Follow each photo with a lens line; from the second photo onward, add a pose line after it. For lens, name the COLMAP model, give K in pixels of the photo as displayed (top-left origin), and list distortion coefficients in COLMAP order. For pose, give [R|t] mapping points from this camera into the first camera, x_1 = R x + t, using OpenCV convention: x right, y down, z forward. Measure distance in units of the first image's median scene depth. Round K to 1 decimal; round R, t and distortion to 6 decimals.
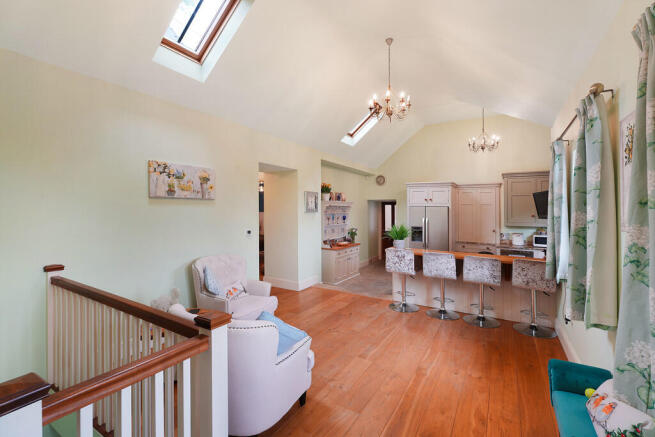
lens RADIAL K [[294.9, 0, 299.7], [0, 294.9, 209.7], [0, 0, 1]] dist [-0.000671, -0.000096]
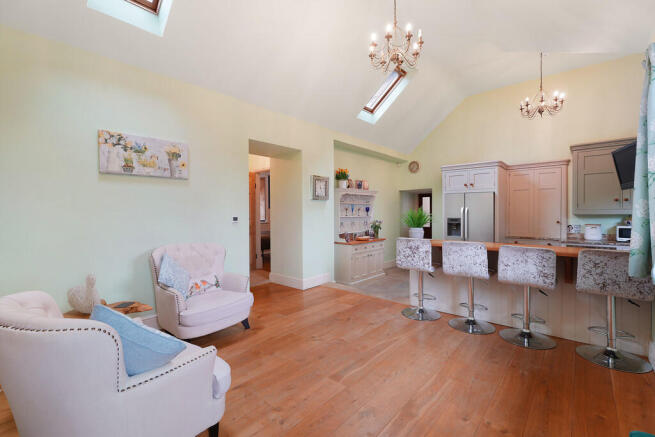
lens RADIAL K [[291.1, 0, 304.2], [0, 291.1, 217.4], [0, 0, 1]] dist [0.000673, 0.000207]
pose [[0.987115, -0.003647, -0.159971, 0.188131], [0.005939, 0.999886, 0.013856, 0.069588], [0.159903, -0.014627, 0.987024, 0.212606]]
